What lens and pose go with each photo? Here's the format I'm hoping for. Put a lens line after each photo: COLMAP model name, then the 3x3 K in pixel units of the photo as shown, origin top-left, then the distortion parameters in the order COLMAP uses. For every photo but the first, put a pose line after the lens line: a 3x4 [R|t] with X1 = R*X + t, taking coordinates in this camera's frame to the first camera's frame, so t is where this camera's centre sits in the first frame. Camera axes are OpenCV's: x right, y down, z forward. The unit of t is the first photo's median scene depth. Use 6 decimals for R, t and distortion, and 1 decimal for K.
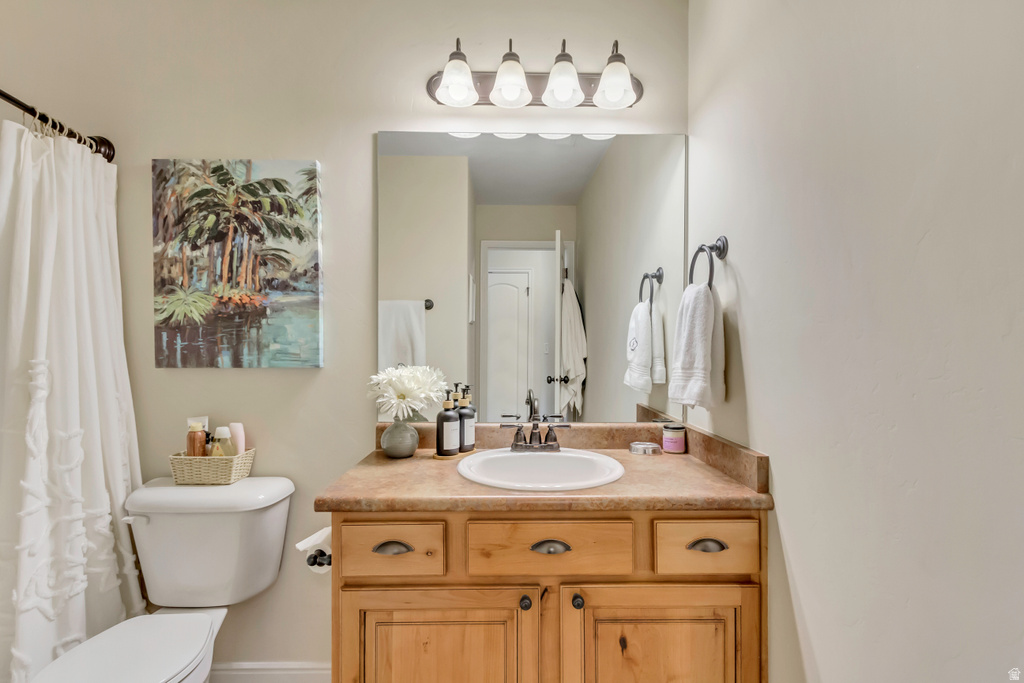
lens RADIAL K [[474.9, 0, 511.3], [0, 474.9, 340.3], [0, 0, 1]] dist [0.006374, -0.001259]
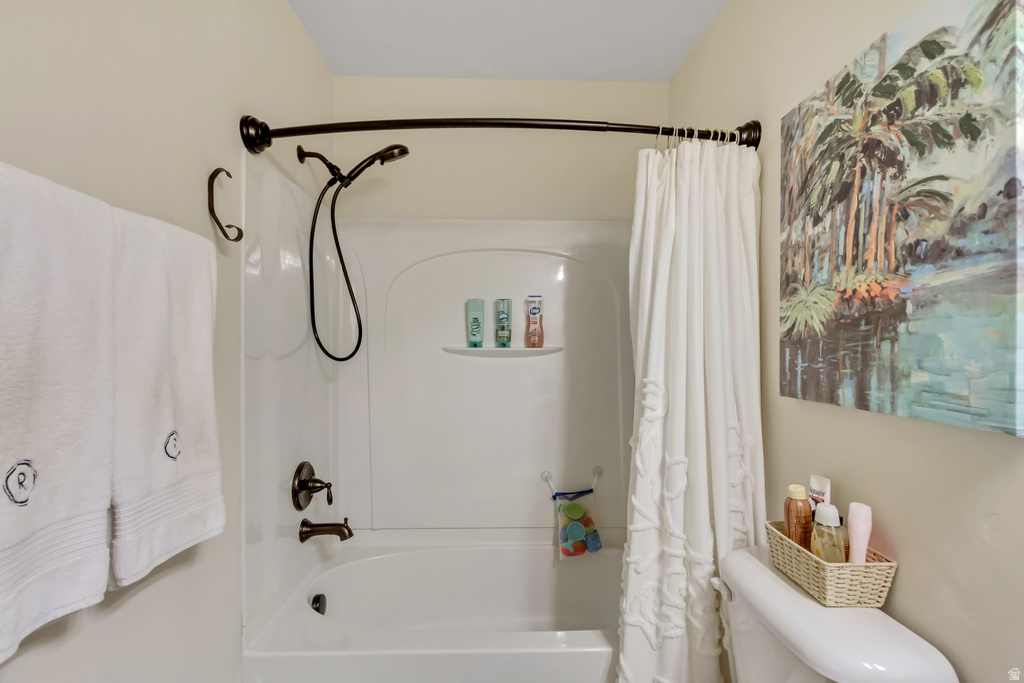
lens RADIAL K [[474.9, 0, 512.2], [0, 474.9, 349.6], [0, 0, 1]] dist [0.006374, -0.001259]
pose [[0.019053, 0.003364, -0.999813, -0.006713], [0.003104, 0.999989, 0.003423, -0.018685], [0.999814, -0.003169, 0.019042, 0.562983]]
